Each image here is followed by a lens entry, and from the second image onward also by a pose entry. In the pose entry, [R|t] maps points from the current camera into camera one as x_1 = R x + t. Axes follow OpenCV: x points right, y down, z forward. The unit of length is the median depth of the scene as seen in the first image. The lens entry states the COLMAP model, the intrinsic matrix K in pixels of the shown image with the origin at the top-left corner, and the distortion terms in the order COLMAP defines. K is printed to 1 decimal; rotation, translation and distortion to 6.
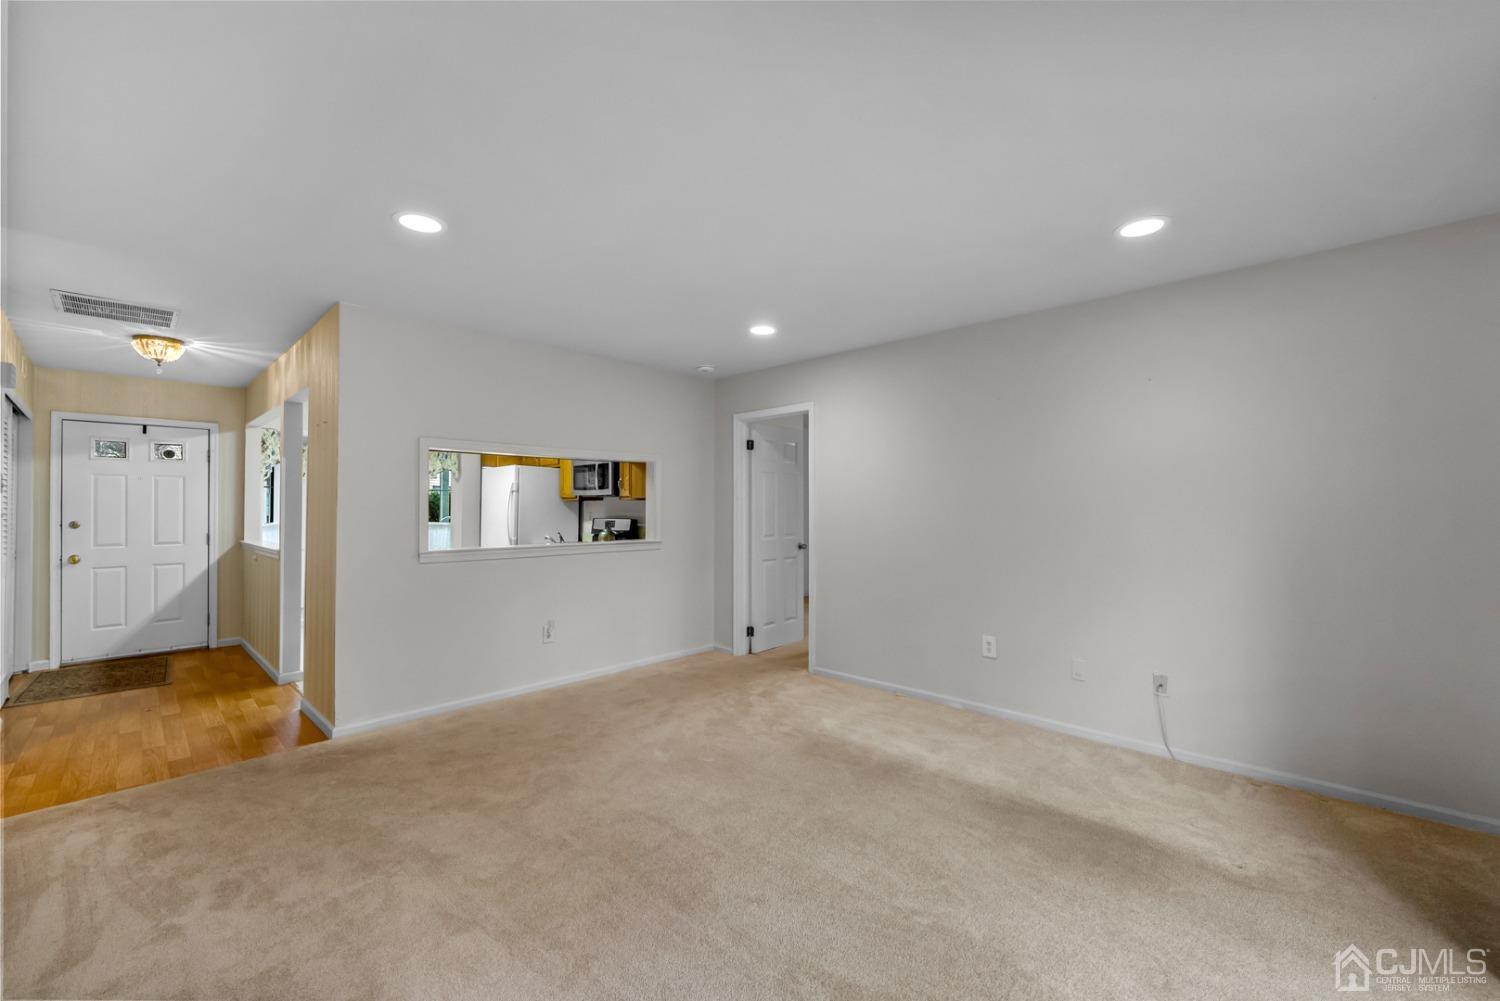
lens RADIAL K [[618.4, 0, 768.4], [0, 618.4, 499.5], [0, 0, 1]] dist [-0.000627, -0.001244]
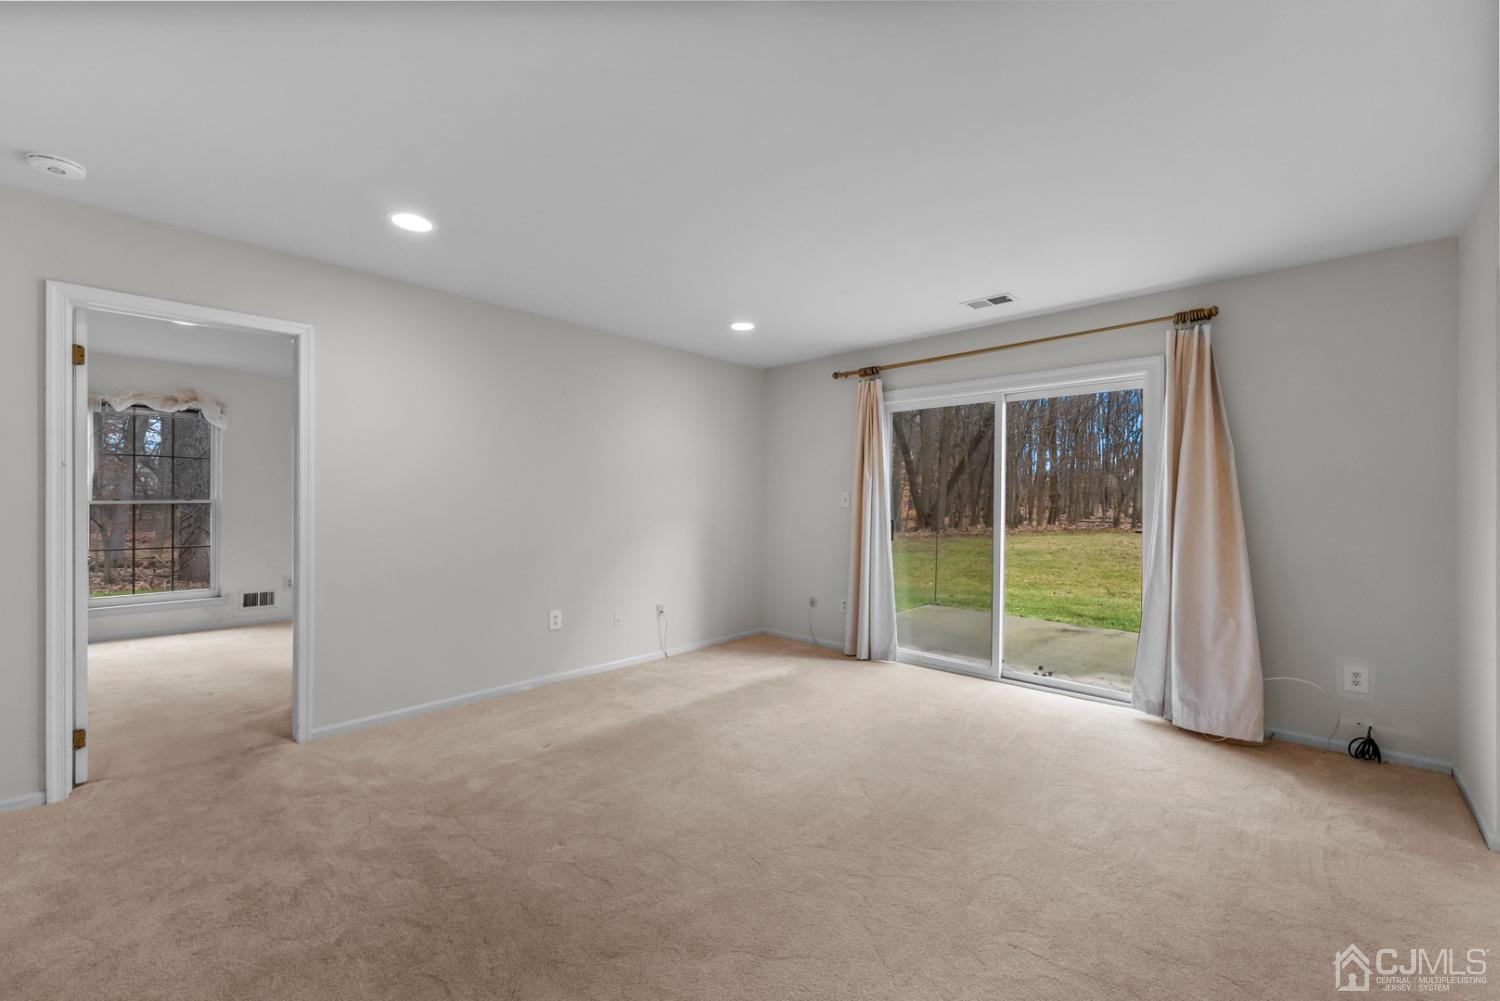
lens RADIAL K [[618.4, 0, 756.3], [0, 618.4, 501.2], [0, 0, 1]] dist [-0.000627, -0.001244]
pose [[-0.018408, -0.008029, 0.999798, -0.525390], [-0.023040, 0.999706, 0.007604, 0.009840], [-0.999565, -0.022895, -0.018588, 0.484973]]
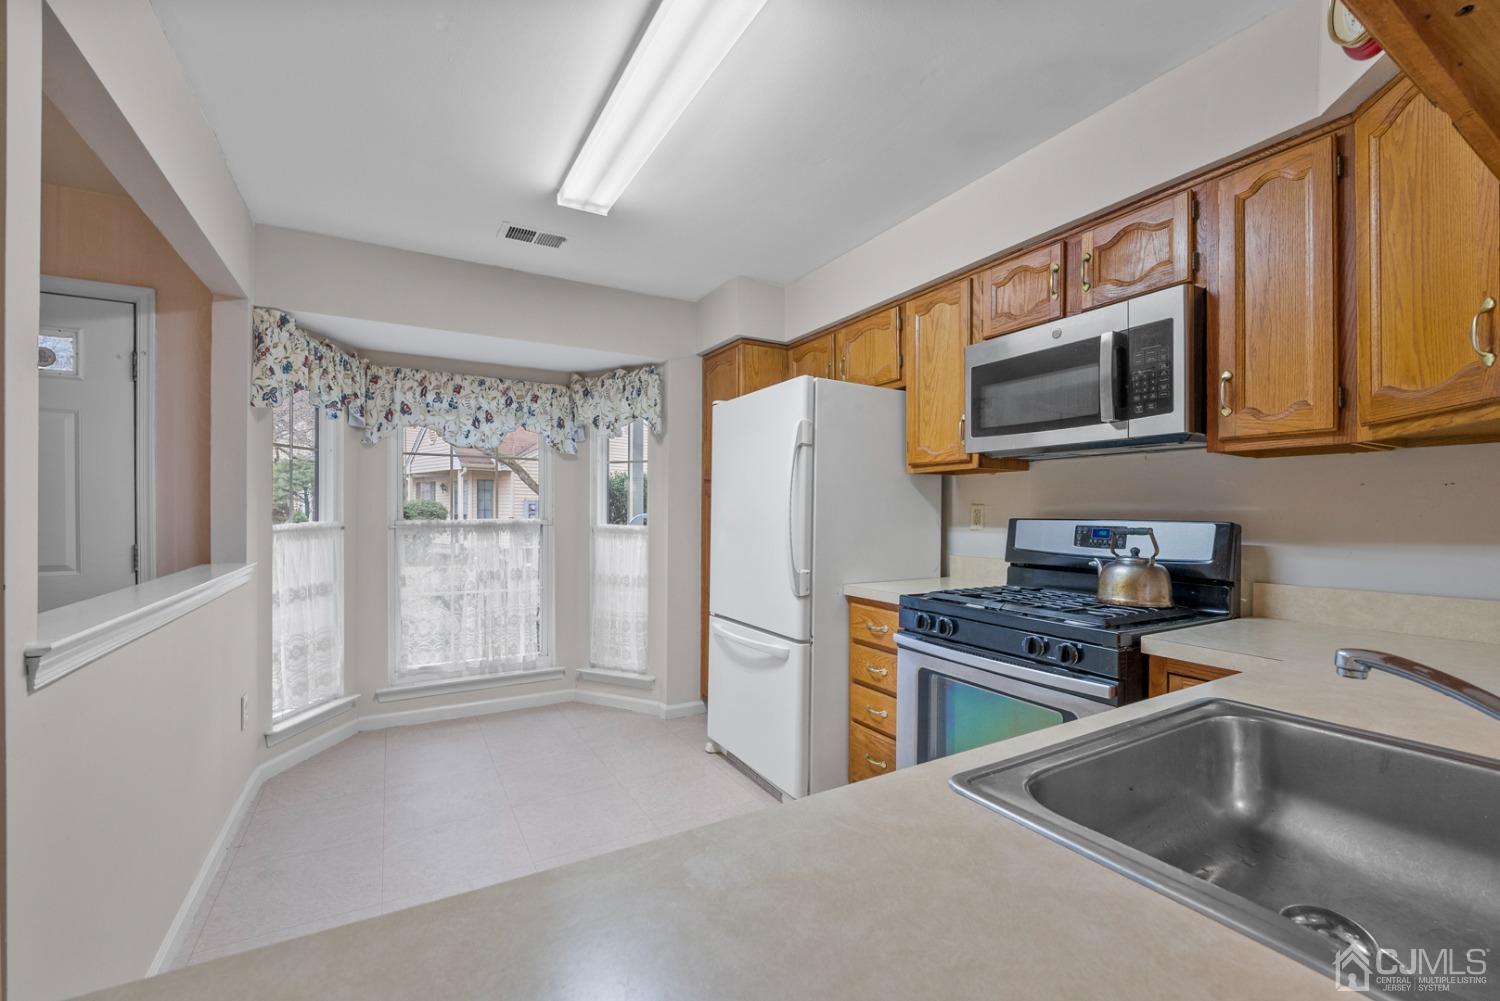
lens RADIAL K [[618.4, 0, 757.0], [0, 618.4, 509.0], [0, 0, 1]] dist [-0.000627, -0.001244]
pose [[0.959105, 0.003006, -0.283034, -0.396755], [0.000100, 0.999940, 0.010962, 0.025392], [0.283050, -0.010542, 0.959047, 0.753871]]
